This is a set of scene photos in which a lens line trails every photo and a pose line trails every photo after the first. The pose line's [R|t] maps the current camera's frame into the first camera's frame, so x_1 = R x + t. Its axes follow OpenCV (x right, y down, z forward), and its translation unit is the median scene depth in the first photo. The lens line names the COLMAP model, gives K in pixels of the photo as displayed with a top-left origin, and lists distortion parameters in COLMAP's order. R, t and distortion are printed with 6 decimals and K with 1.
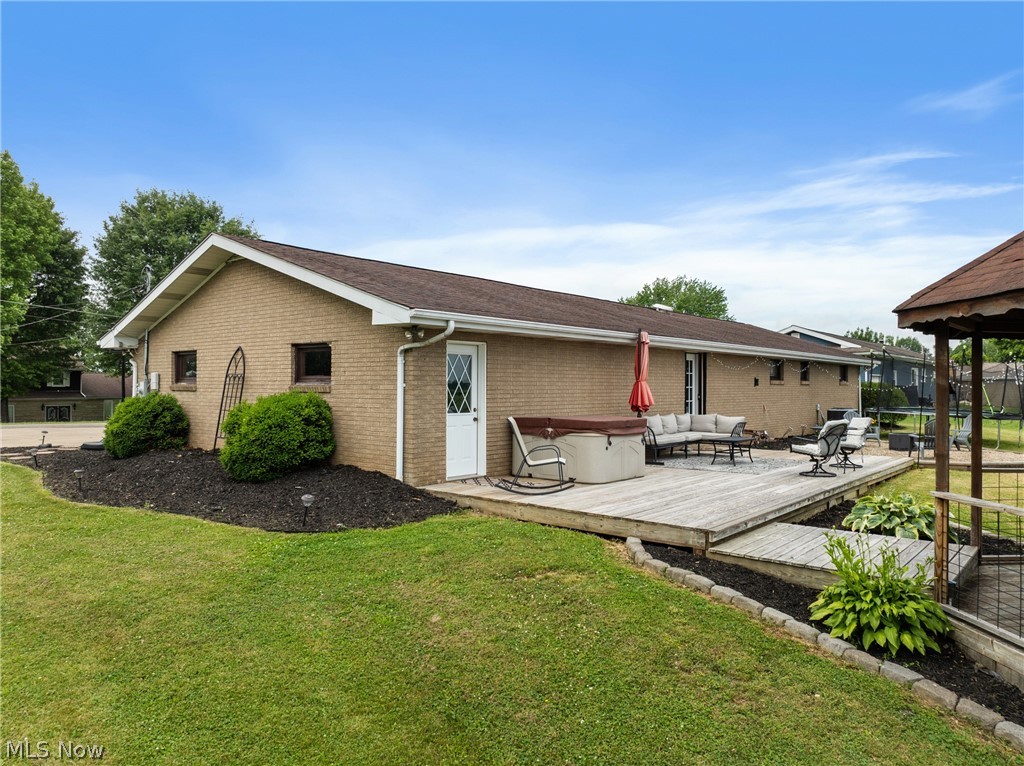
lens RADIAL K [[730.3, 0, 512.0], [0, 730.3, 383.0], [0, 0, 1]] dist [-0.042015, 0.003842]
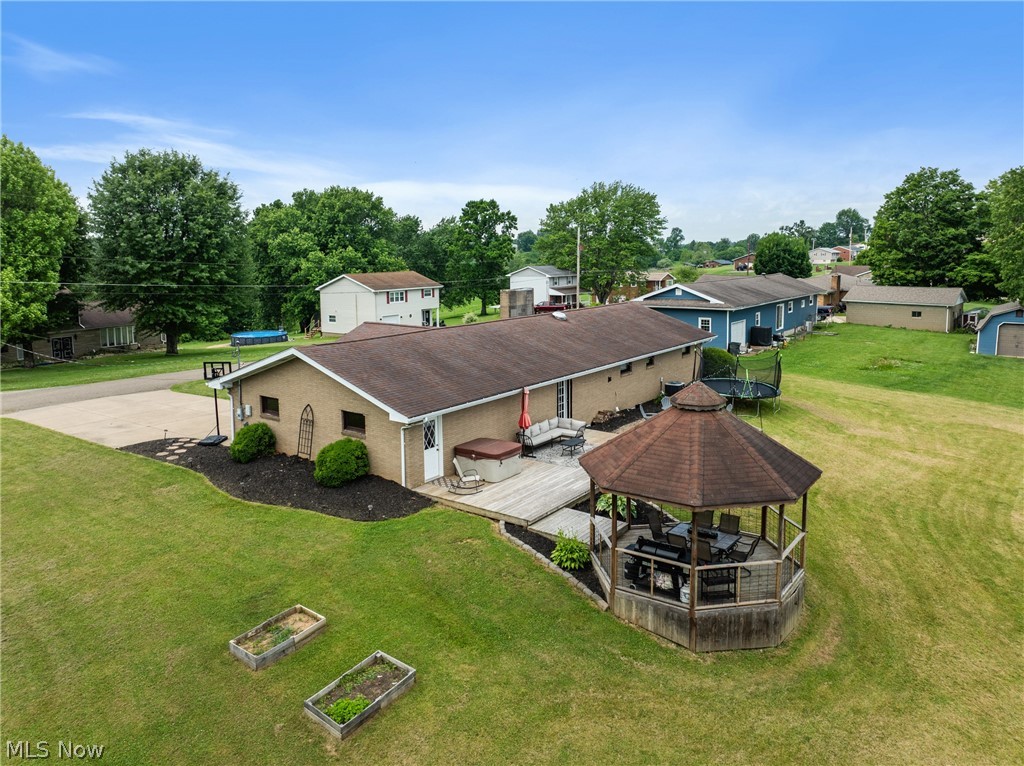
lens RADIAL K [[734.4, 0, 514.7], [0, 734.4, 345.8], [0, 0, 1]] dist [-0.027586, -0.001748]
pose [[0.997530, -0.023780, 0.066095, 0.040889], [0.015128, 0.991600, 0.128458, -0.554197], [-0.068594, -0.127140, 0.989510, -1.126259]]
